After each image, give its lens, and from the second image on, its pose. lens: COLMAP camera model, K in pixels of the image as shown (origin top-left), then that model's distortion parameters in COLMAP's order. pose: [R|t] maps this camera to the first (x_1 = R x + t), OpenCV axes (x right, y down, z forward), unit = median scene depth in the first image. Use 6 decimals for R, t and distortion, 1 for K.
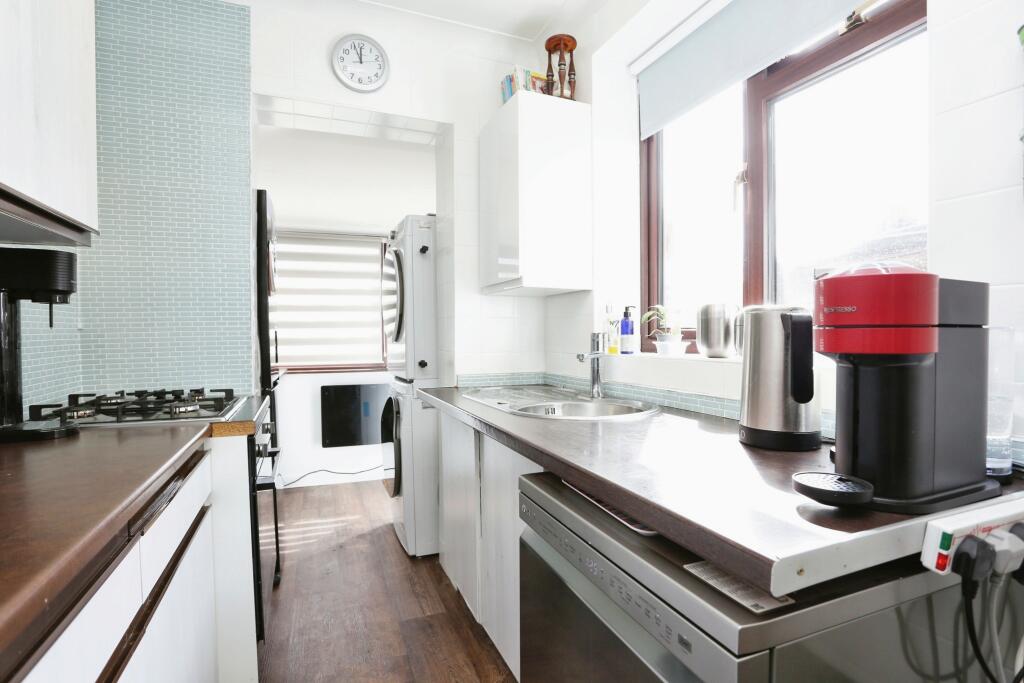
lens RADIAL K [[510.5, 0, 512.3], [0, 510.5, 346.4], [0, 0, 1]] dist [-0.019834, 0.000294]
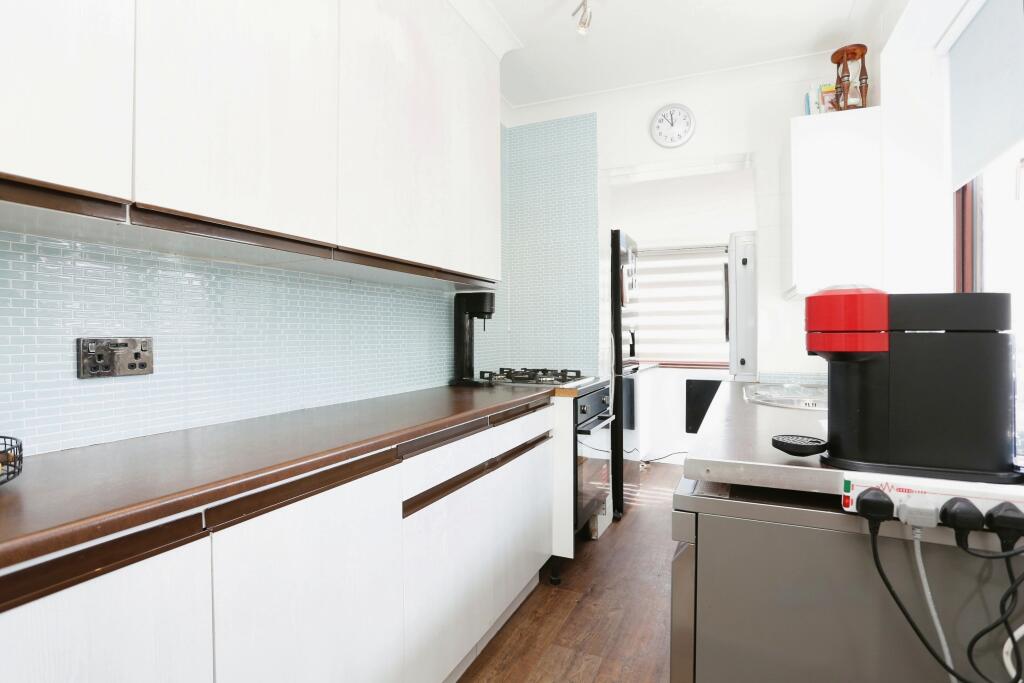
lens RADIAL K [[517.5, 0, 512.0], [0, 517.5, 341.5], [0, 0, 1]] dist [-0.000647, 0.000009]
pose [[0.700873, 0.013995, -0.713149, 0.389191], [-0.021508, 0.999768, -0.001518, 0.002991], [0.712962, 0.016403, 0.701011, -0.223544]]
